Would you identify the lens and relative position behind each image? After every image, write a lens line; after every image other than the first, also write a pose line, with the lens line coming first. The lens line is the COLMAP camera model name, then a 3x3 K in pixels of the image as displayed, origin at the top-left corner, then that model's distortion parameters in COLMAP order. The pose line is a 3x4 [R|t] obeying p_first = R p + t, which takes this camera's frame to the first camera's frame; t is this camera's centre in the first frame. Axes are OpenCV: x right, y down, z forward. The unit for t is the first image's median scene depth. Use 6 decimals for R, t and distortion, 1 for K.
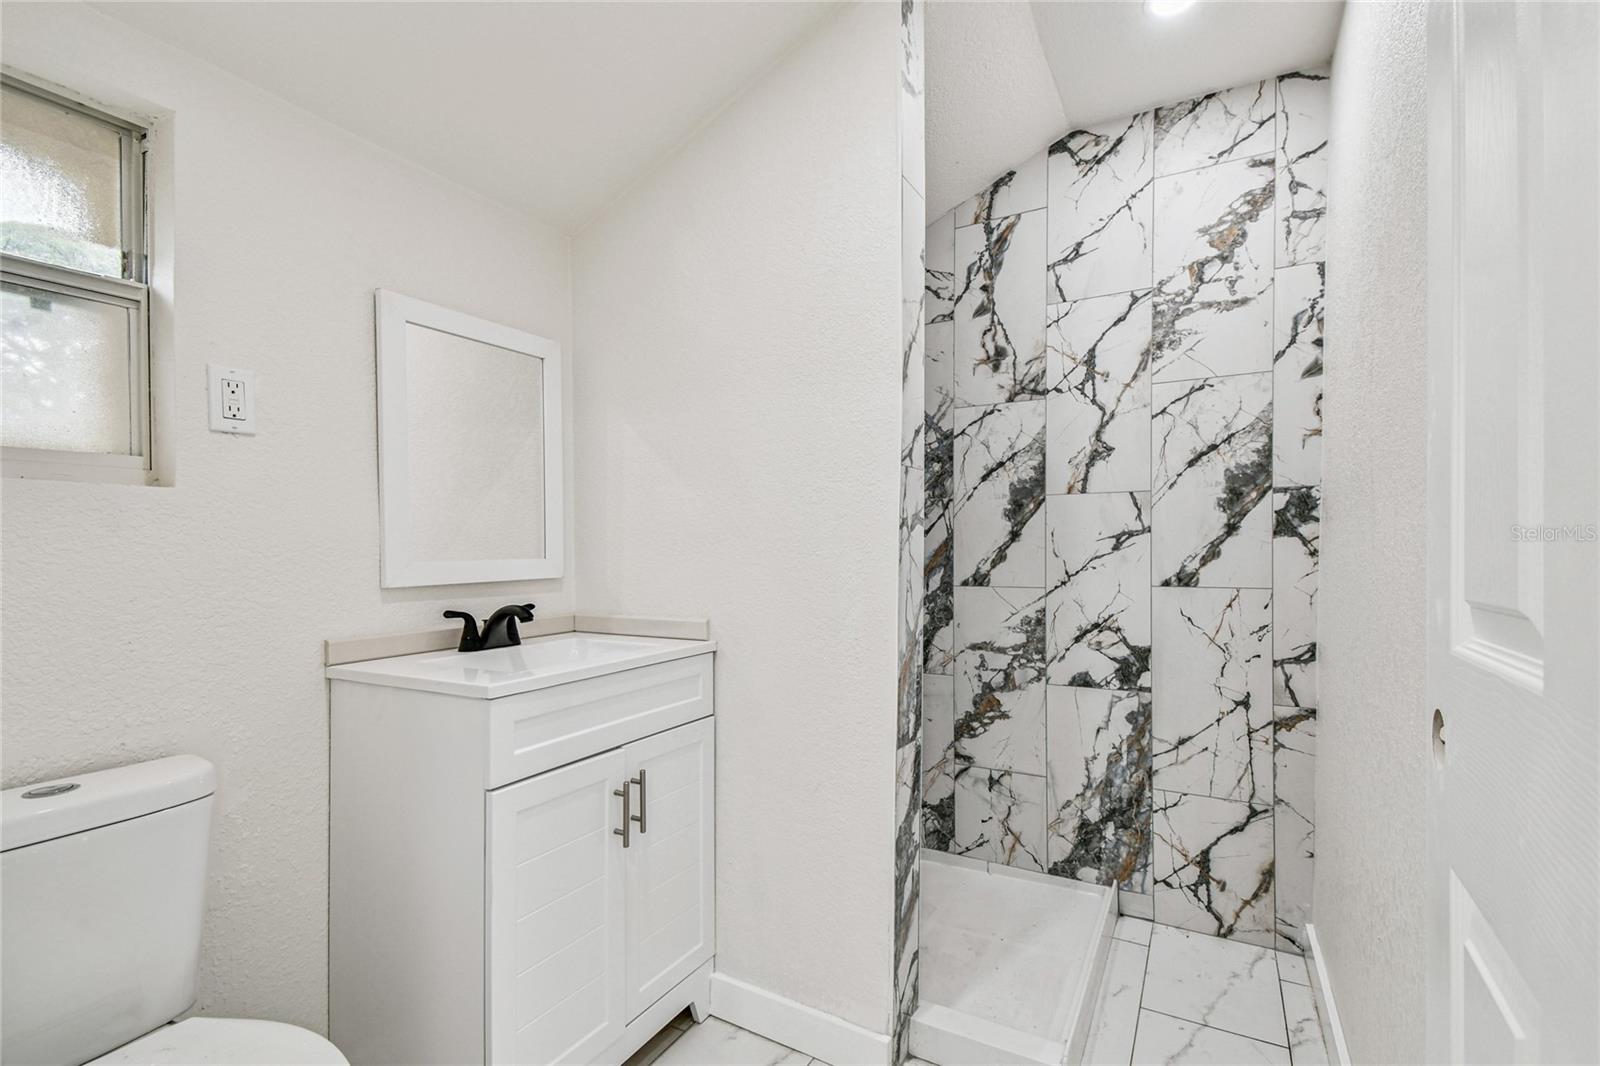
lens RADIAL K [[717.8, 0, 816.3], [0, 717.8, 547.7], [0, 0, 1]] dist [0.045496, -0.023769]
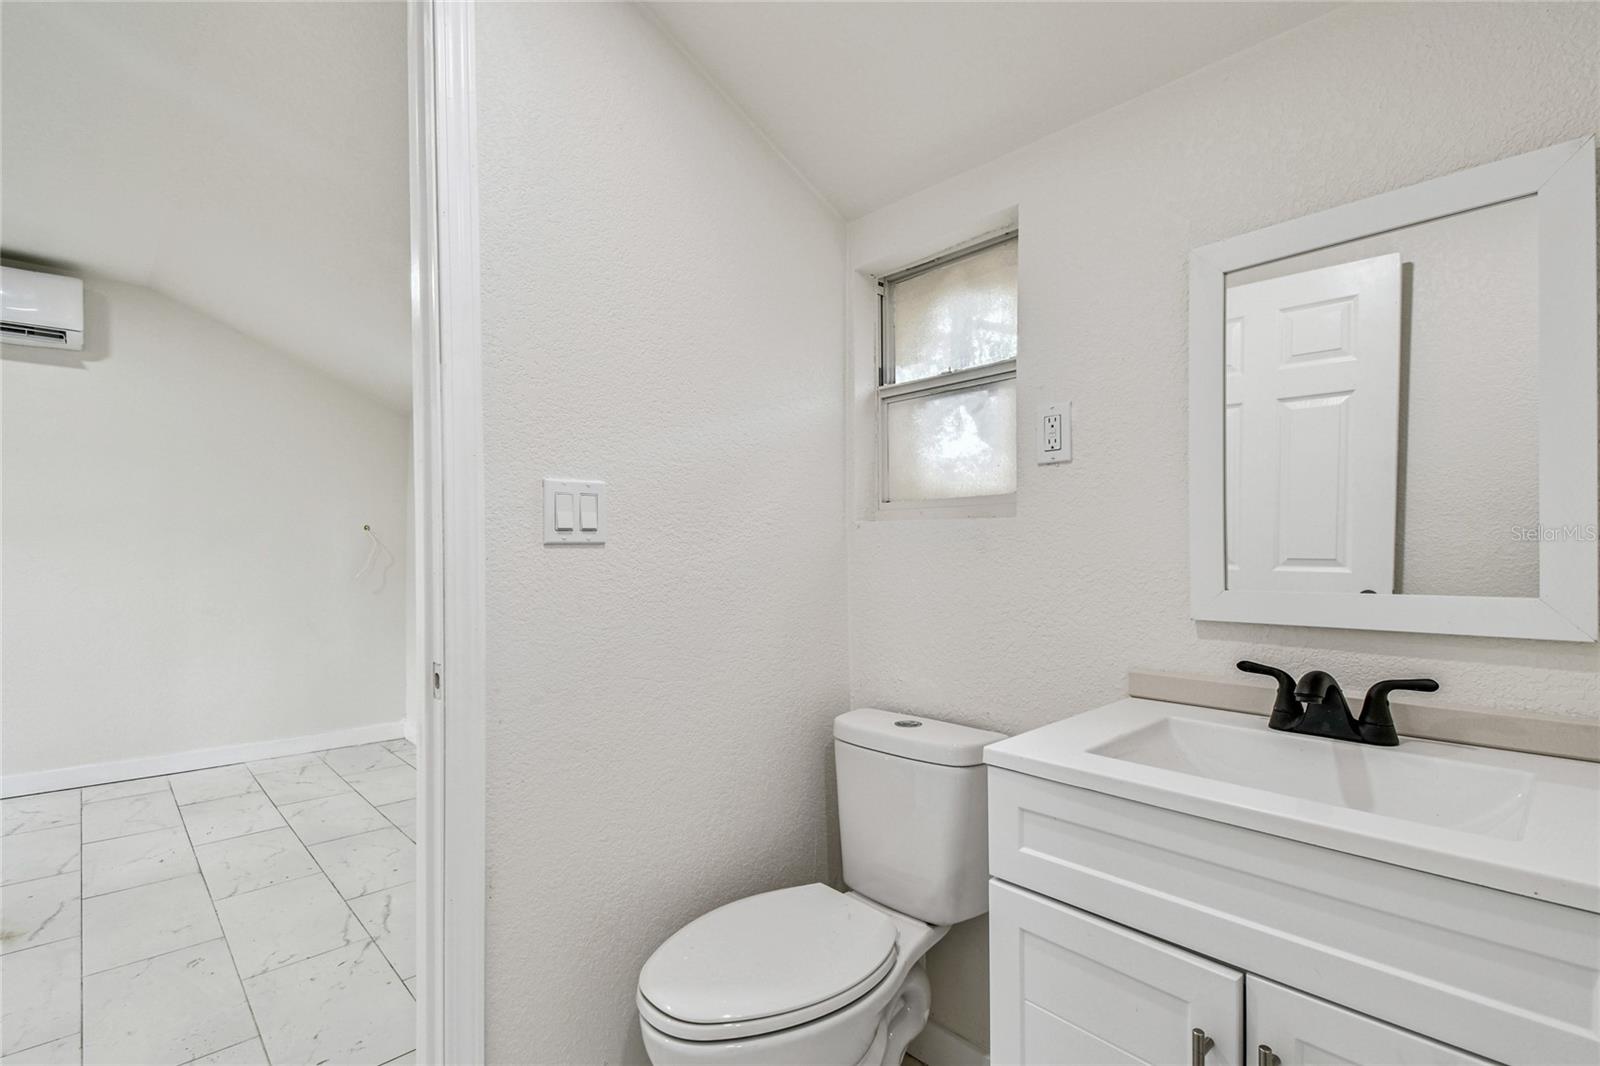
lens RADIAL K [[729.6, 0, 811.7], [0, 729.6, 555.1], [0, 0, 1]] dist [0.047104, -0.024951]
pose [[-0.295921, 0.017223, -0.955057, 0.241553], [0.005402, 0.999852, 0.016357, -0.024072], [0.955197, -0.000319, -0.295970, 0.629270]]
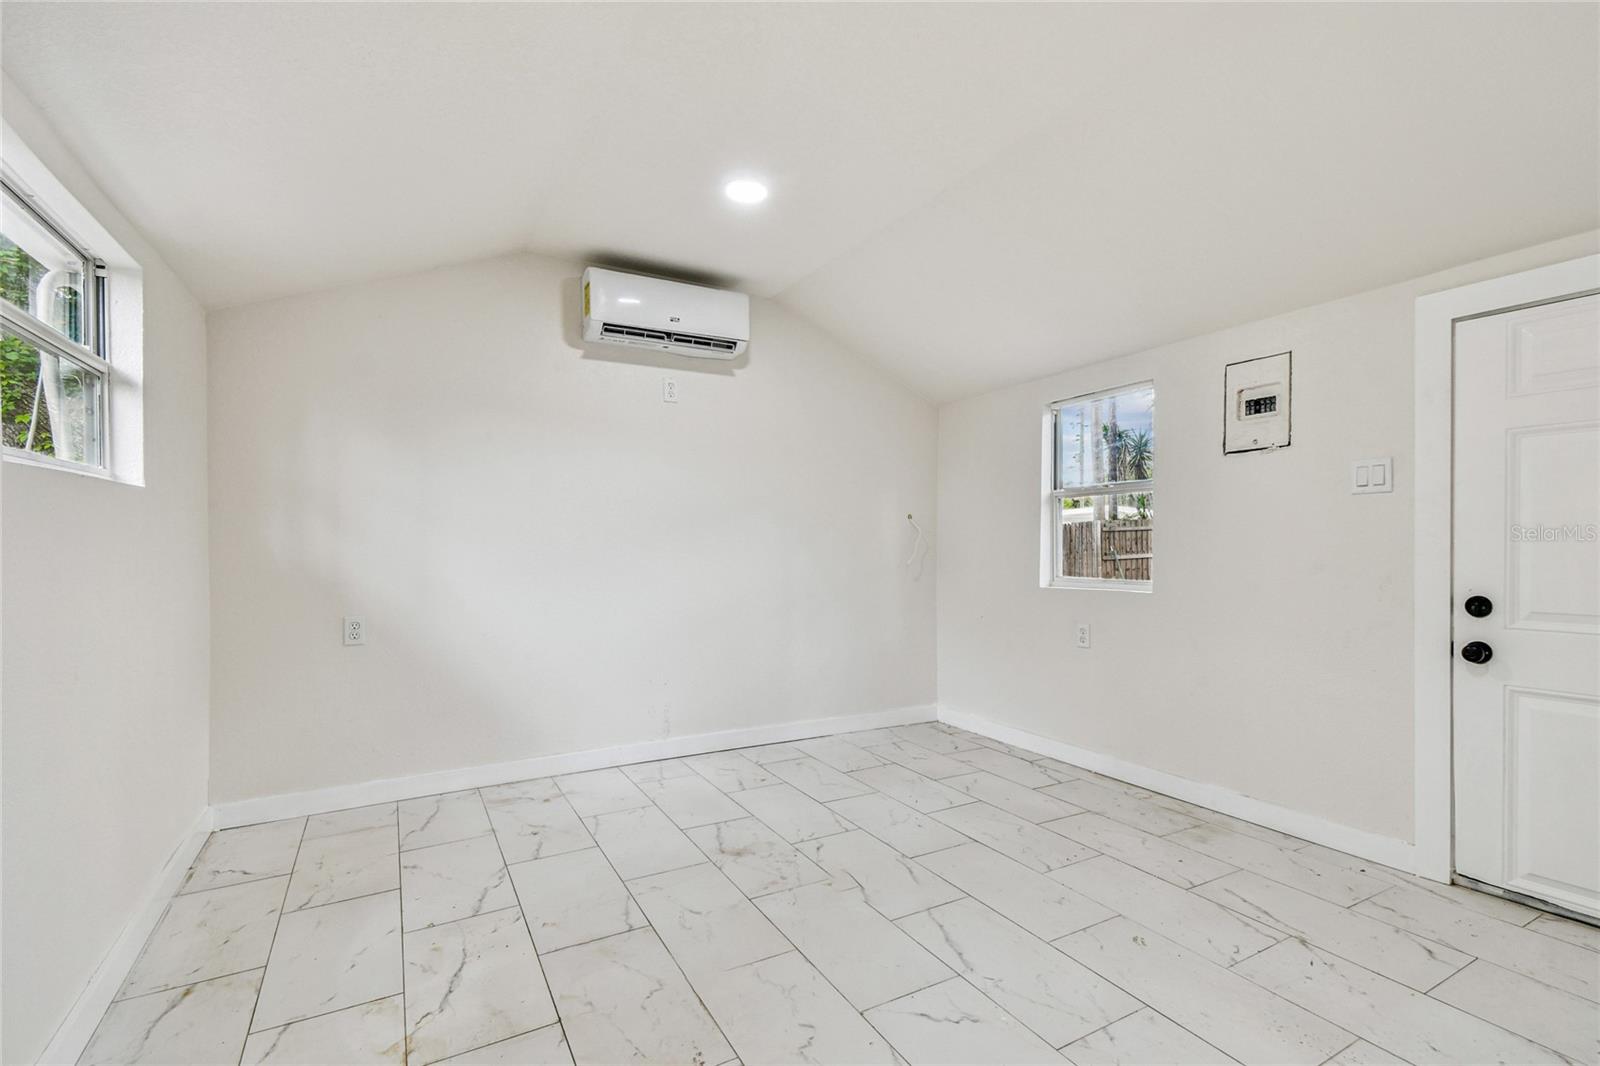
lens RADIAL K [[729.6, 0, 811.7], [0, 729.6, 555.1], [0, 0, 1]] dist [0.047104, -0.024951]
pose [[-0.528713, 0.022390, -0.848505, 0.591952], [0.014471, 0.999745, 0.017363, -0.002130], [0.848677, -0.003099, -0.528902, -0.297921]]
